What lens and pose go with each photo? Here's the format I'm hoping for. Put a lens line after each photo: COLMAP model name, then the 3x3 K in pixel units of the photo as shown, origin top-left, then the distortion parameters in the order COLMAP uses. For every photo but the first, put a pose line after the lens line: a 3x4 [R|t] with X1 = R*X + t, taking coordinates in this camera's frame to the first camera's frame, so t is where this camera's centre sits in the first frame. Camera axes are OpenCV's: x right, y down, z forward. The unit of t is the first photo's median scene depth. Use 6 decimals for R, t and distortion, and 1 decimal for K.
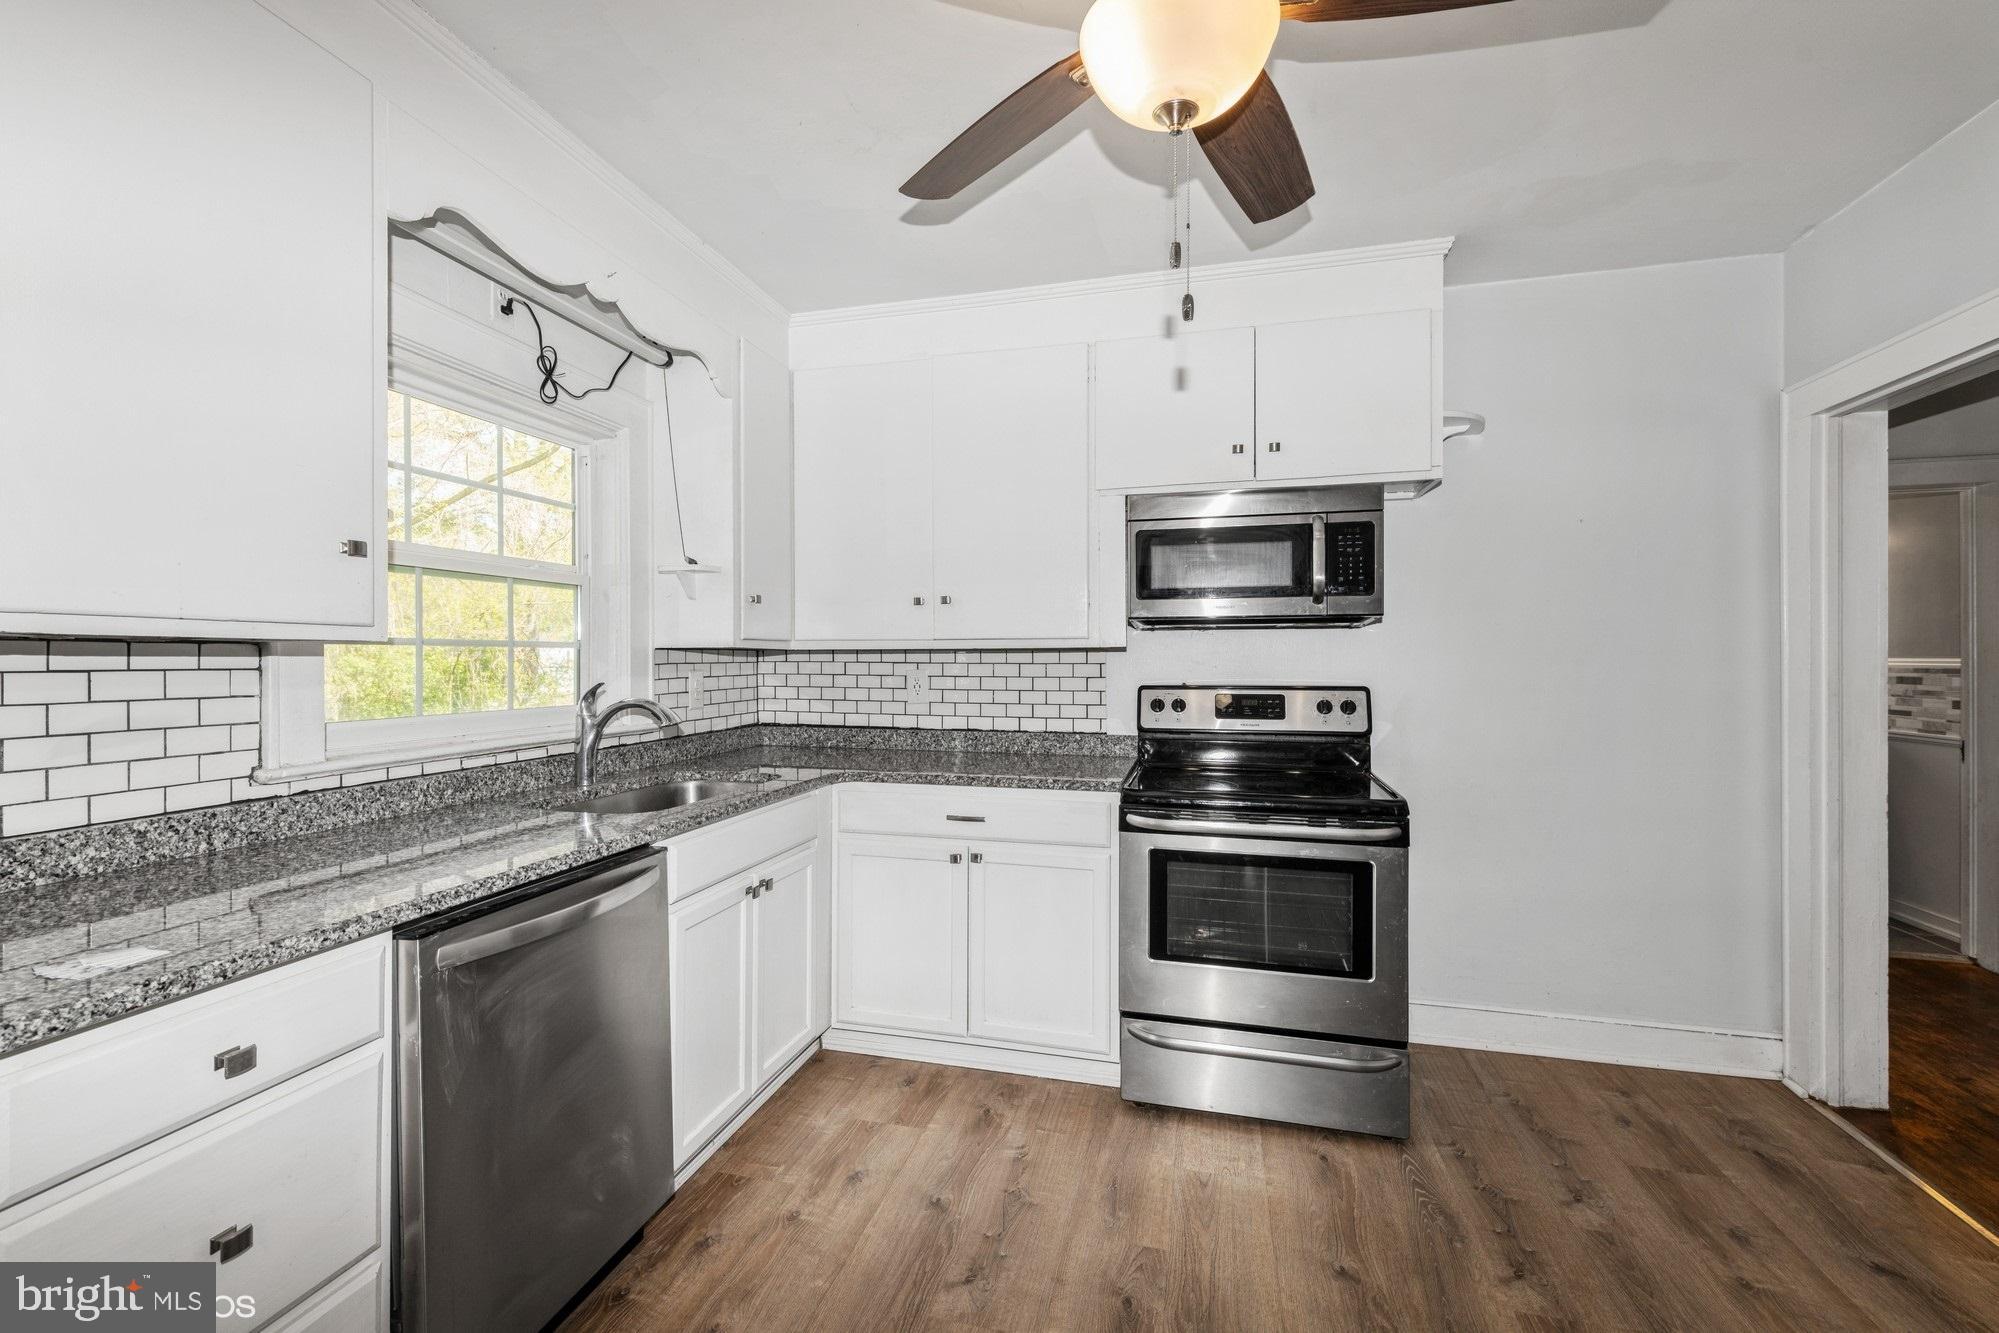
lens RADIAL K [[829.6, 0, 996.7], [0, 829.6, 653.4], [0, 0, 1]] dist [0.002961, -0.000118]
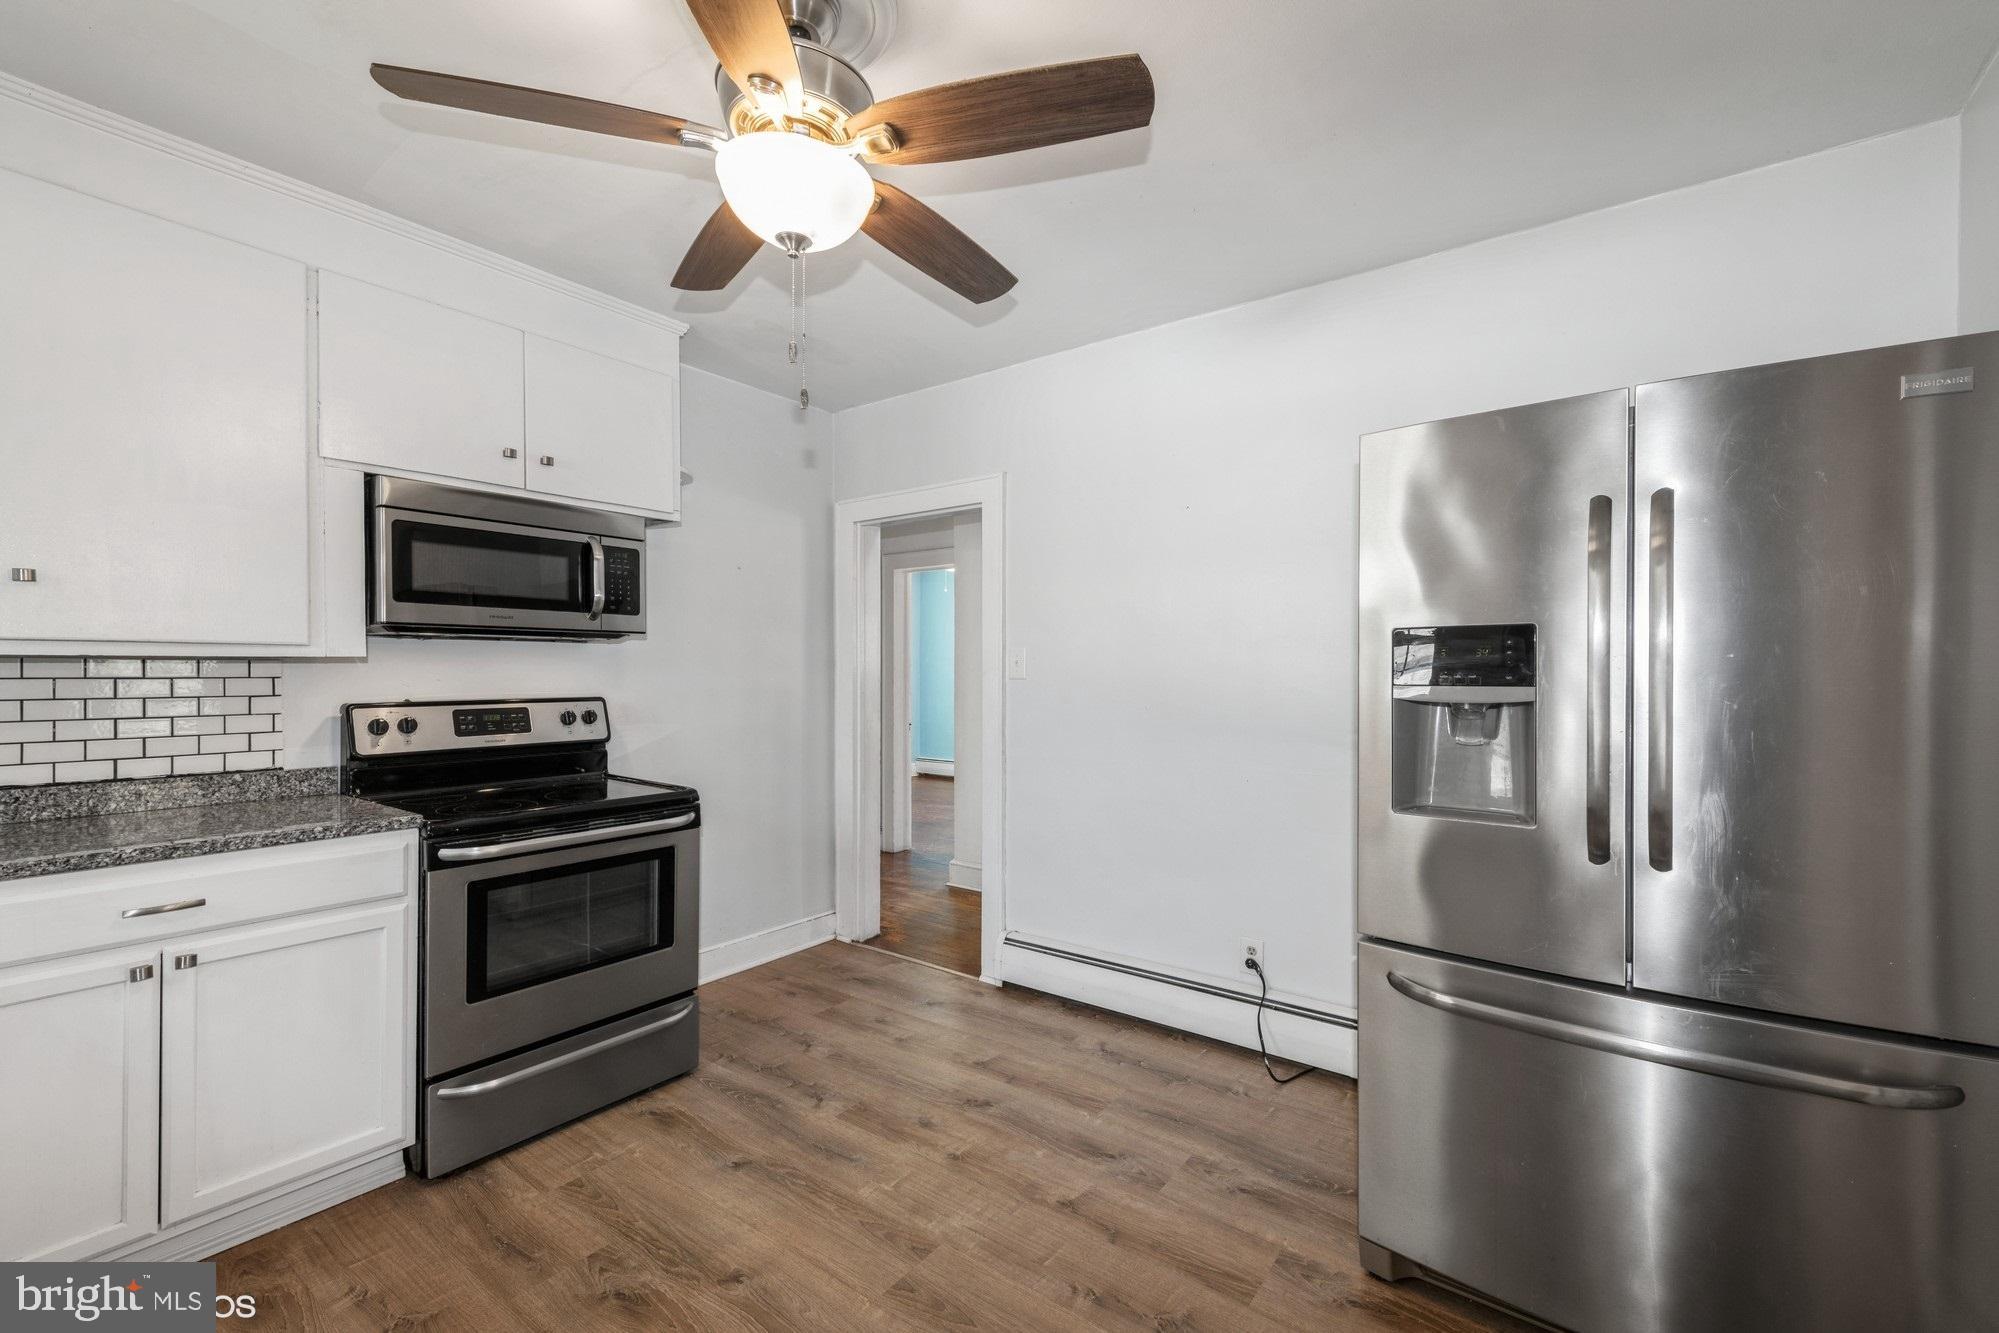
lens RADIAL K [[833.9, 0, 999.5], [0, 833.9, 666.5], [0, 0, 1]] dist [0.000549, -0.000352]
pose [[0.377865, 0.006705, 0.925836, -0.408291], [-0.008857, 0.999954, -0.003627, -0.001376], [-0.925818, -0.006830, 0.377907, 0.114046]]
